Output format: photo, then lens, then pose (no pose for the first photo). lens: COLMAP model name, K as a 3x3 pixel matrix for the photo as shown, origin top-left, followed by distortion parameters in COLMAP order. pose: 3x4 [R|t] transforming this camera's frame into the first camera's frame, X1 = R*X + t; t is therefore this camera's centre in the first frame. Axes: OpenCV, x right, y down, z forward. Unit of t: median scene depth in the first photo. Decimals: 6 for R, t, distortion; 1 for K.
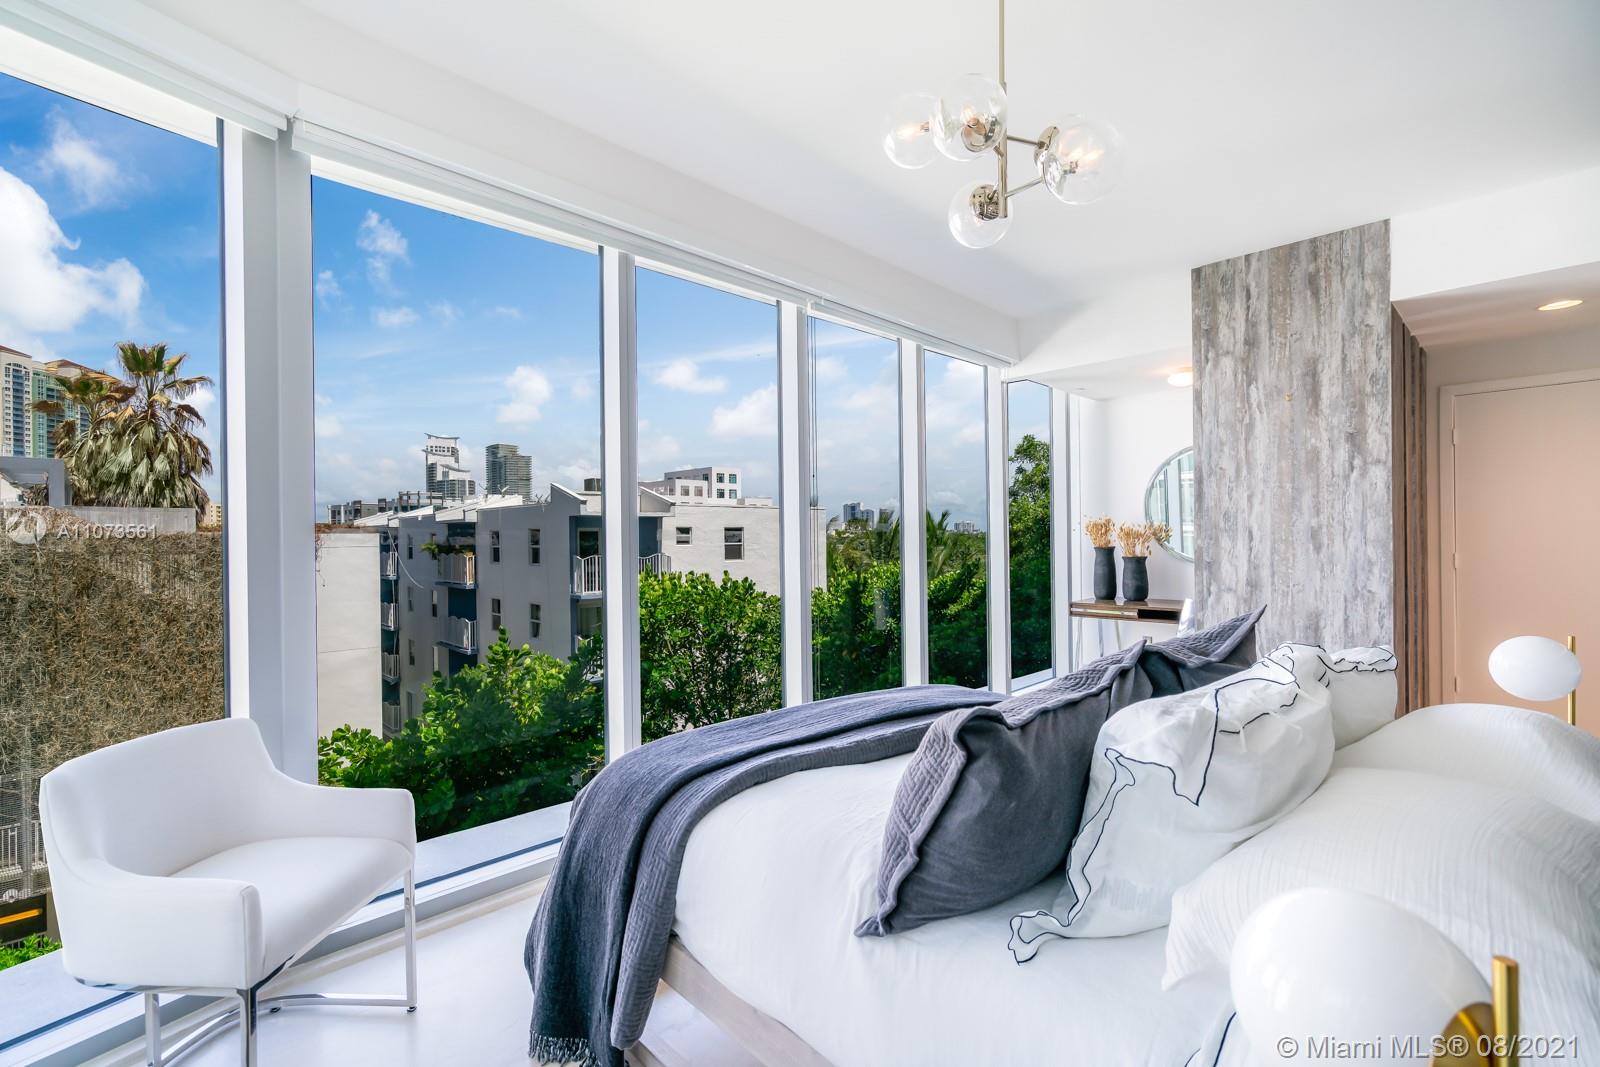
lens RADIAL K [[739.2, 0, 790.0], [0, 739.2, 536.3], [0, 0, 1]] dist [-0.003496, 0.000052]
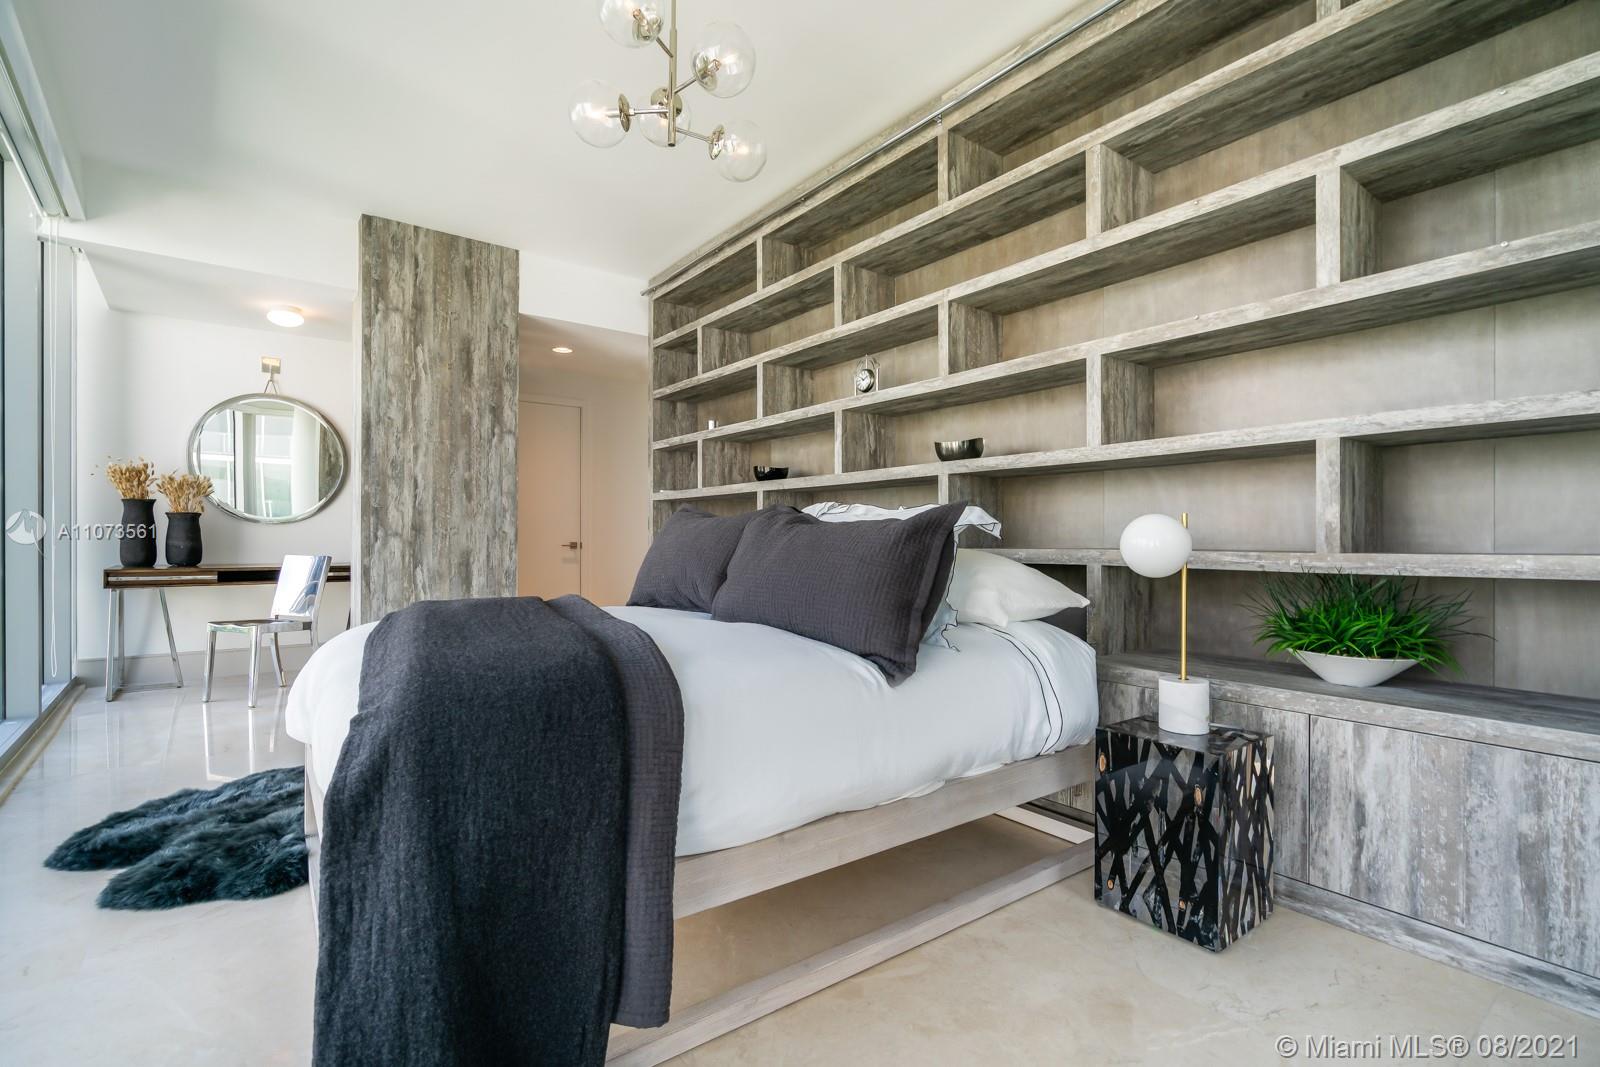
lens RADIAL K [[739.2, 0, 796.3], [0, 739.2, 538.1], [0, 0, 1]] dist [-0.003496, 0.000052]
pose [[0.095344, 0.015913, 0.995317, -0.408808], [-0.001956, 0.999873, -0.015798, 0.096094], [-0.995443, -0.000440, 0.095363, 0.341686]]
